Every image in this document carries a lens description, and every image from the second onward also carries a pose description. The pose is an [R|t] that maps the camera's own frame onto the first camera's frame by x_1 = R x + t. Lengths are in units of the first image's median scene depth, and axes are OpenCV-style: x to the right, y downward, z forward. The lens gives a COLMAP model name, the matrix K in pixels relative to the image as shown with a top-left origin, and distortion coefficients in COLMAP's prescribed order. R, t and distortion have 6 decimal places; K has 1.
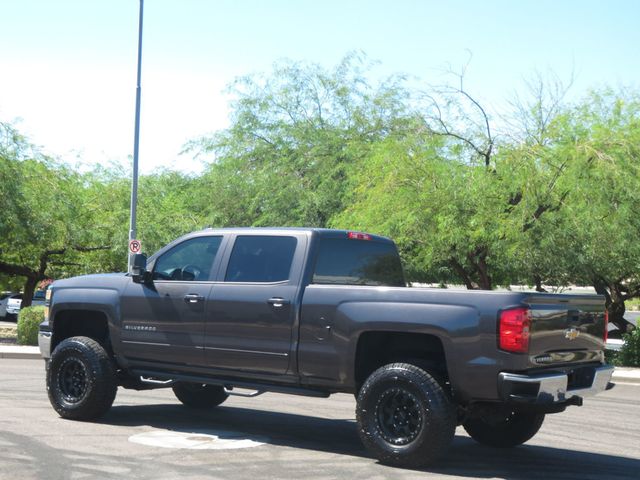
lens RADIAL K [[1038.1, 0, 321.4], [0, 1038.1, 243.0], [0, 0, 1]] dist [0.064976, 0.000000]
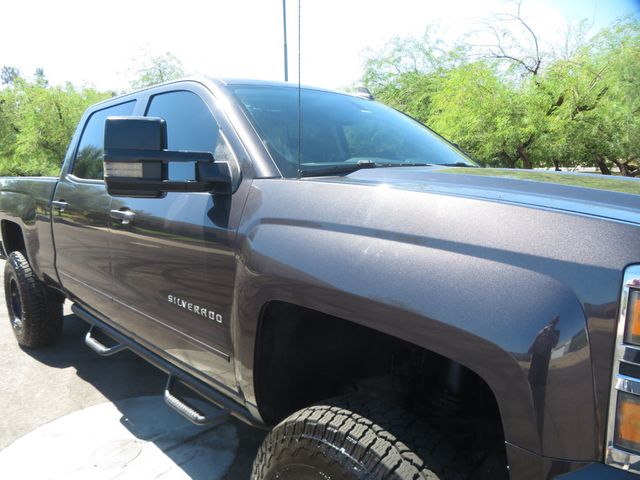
lens RADIAL K [[455.1, 0, 316.7], [0, 455.1, 236.3], [0, 0, 1]] dist [-0.008541, 0.007755]
pose [[0.972109, -0.002296, -0.234517, 0.021173], [0.044066, 0.983931, 0.173027, 0.012116], [0.230351, -0.178536, 0.956589, 0.332711]]
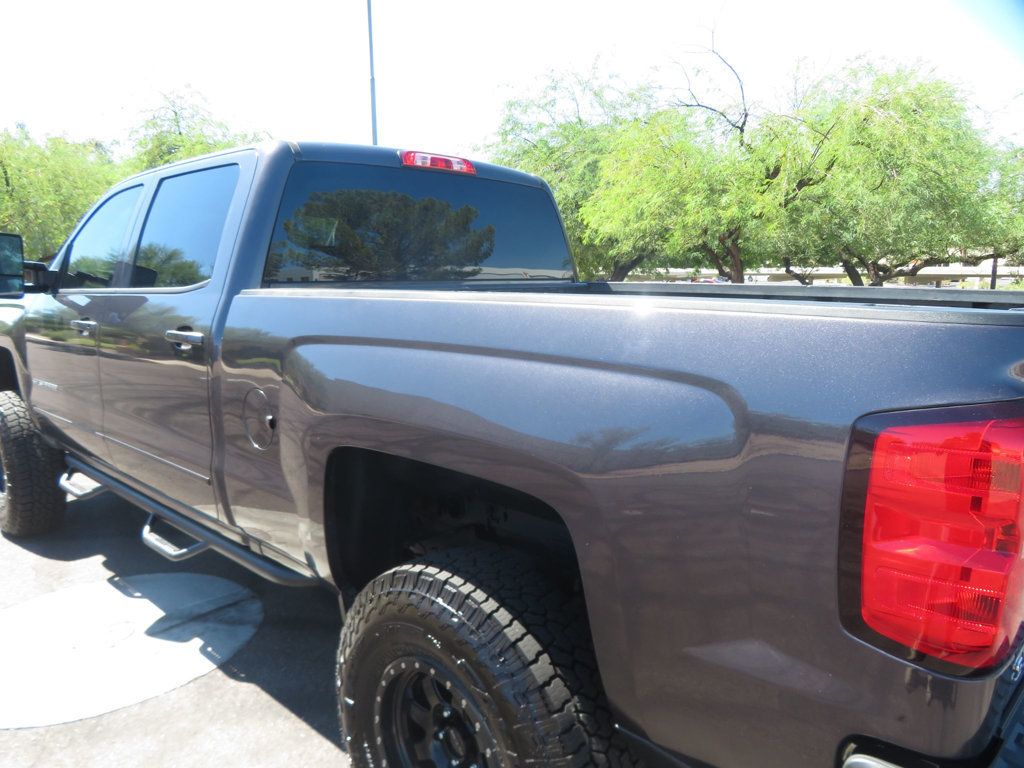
lens RADIAL K [[728.2, 0, 508.1], [0, 728.2, 373.1], [0, 0, 1]] dist [-0.008541, 0.007755]
pose [[0.989351, -0.013357, -0.144937, 0.044852], [0.038462, 0.984376, 0.171827, 0.011557], [0.140377, -0.175572, 0.974407, 0.302963]]
